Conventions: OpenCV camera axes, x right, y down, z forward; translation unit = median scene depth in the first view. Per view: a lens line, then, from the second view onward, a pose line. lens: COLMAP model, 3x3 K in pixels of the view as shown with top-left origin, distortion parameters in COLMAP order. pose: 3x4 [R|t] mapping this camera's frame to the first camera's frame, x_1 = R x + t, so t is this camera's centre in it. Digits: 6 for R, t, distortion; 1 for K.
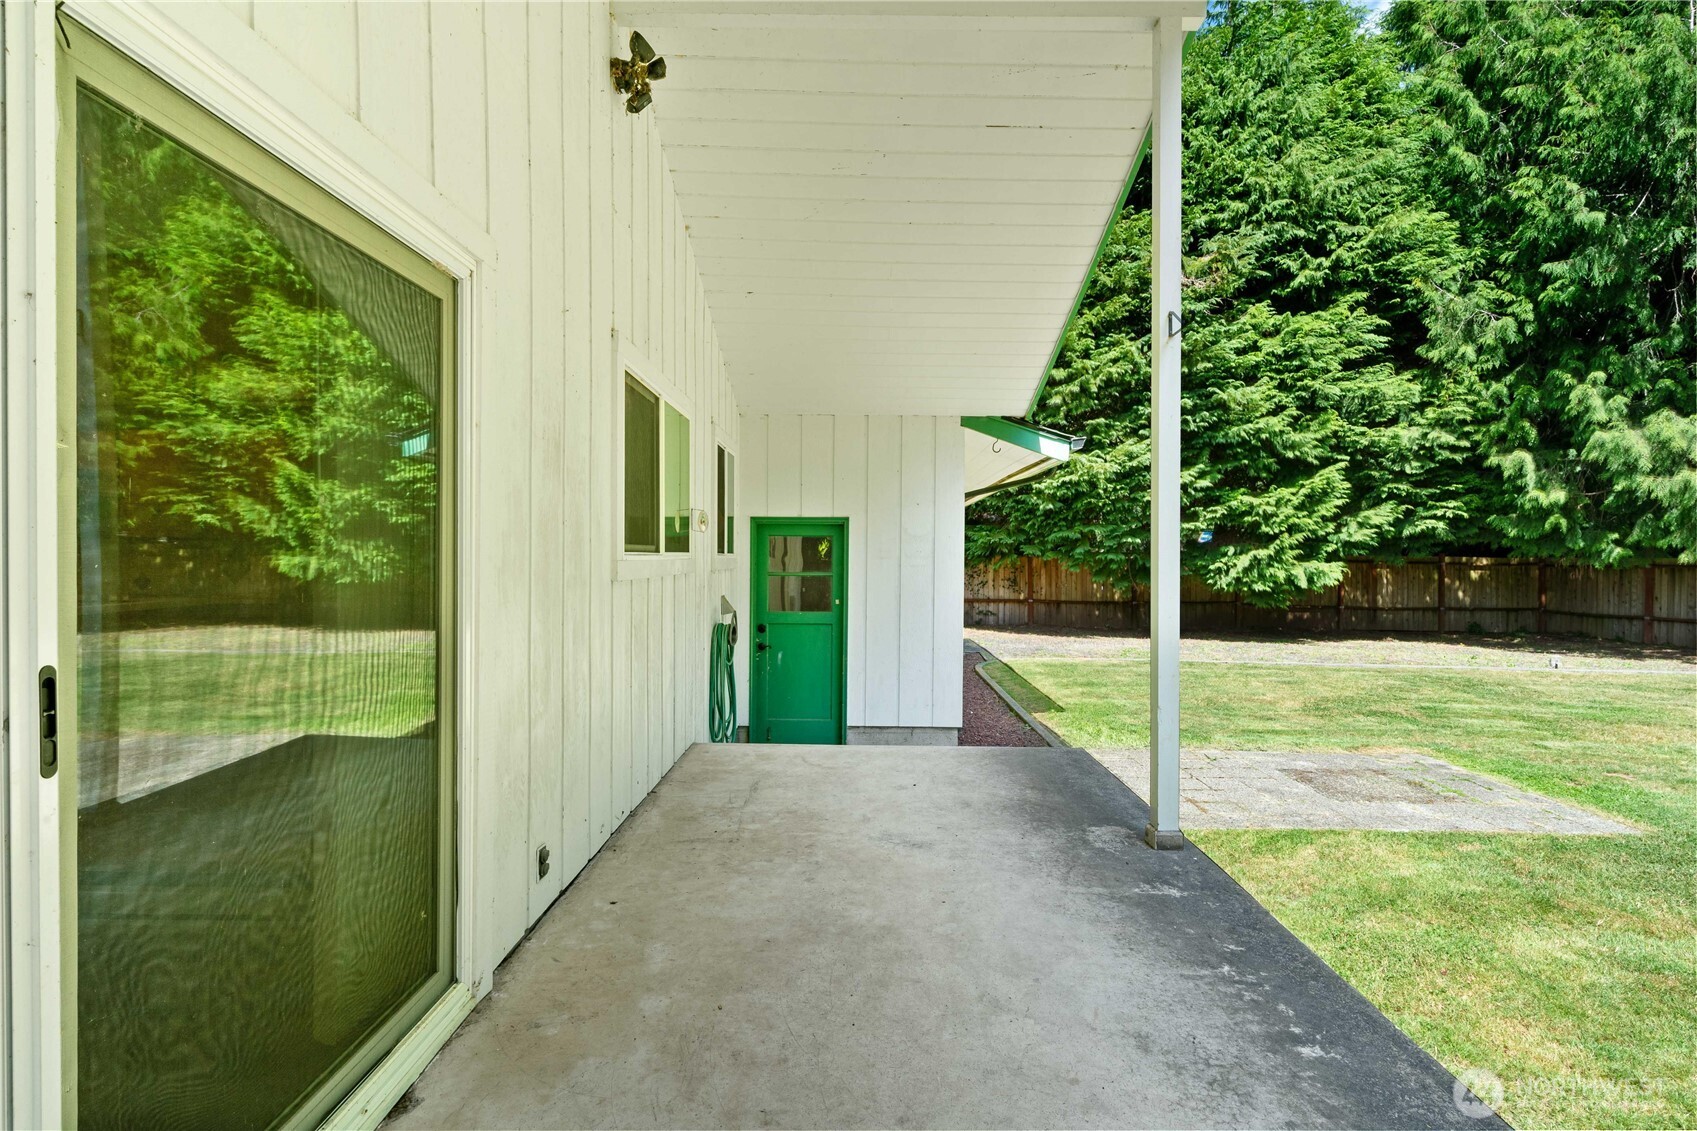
lens RADIAL K [[817.2, 0, 849.8], [0, 817.2, 554.4], [0, 0, 1]] dist [0.000382, 0.000624]
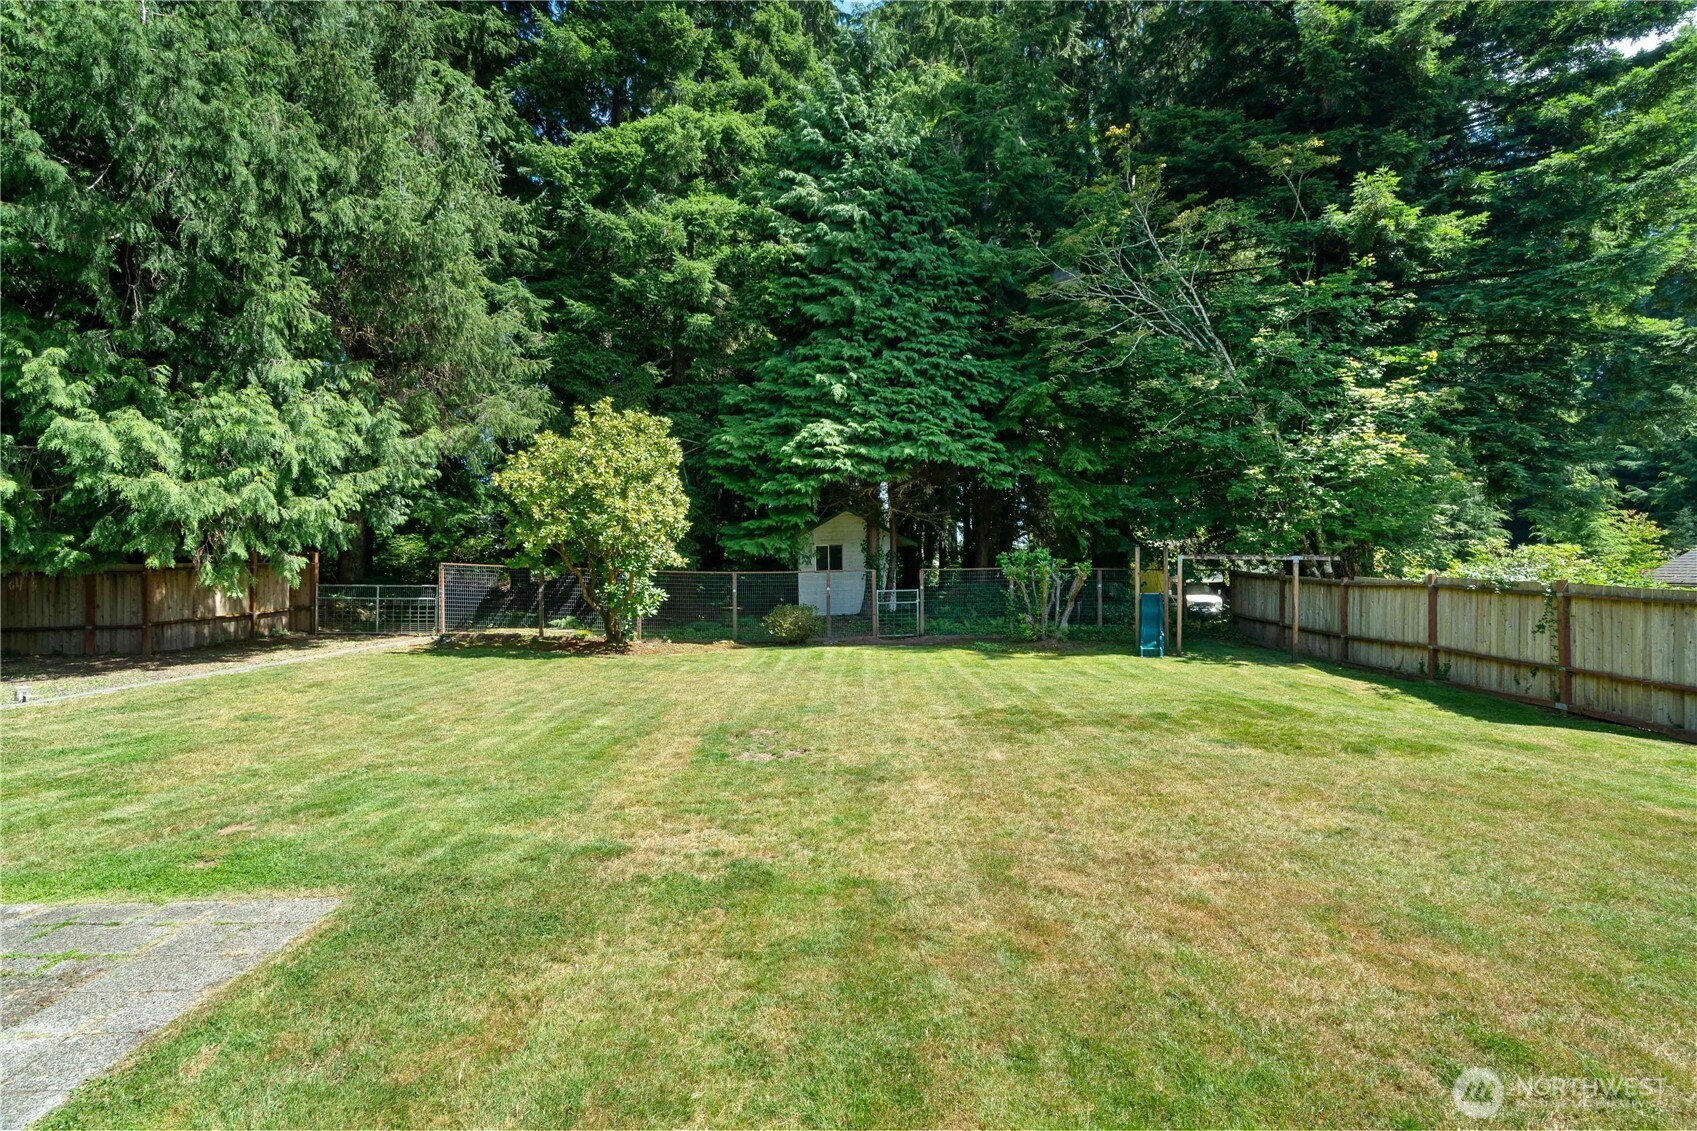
lens RADIAL K [[805.3, 0, 867.0], [0, 805.3, 570.9], [0, 0, 1]] dist [0.001867, 0.001090]
pose [[-0.004634, -0.008042, 0.999957, 0.052109], [-0.004596, 0.999957, 0.008021, 0.001702], [-0.999979, -0.004559, -0.004671, 0.144869]]
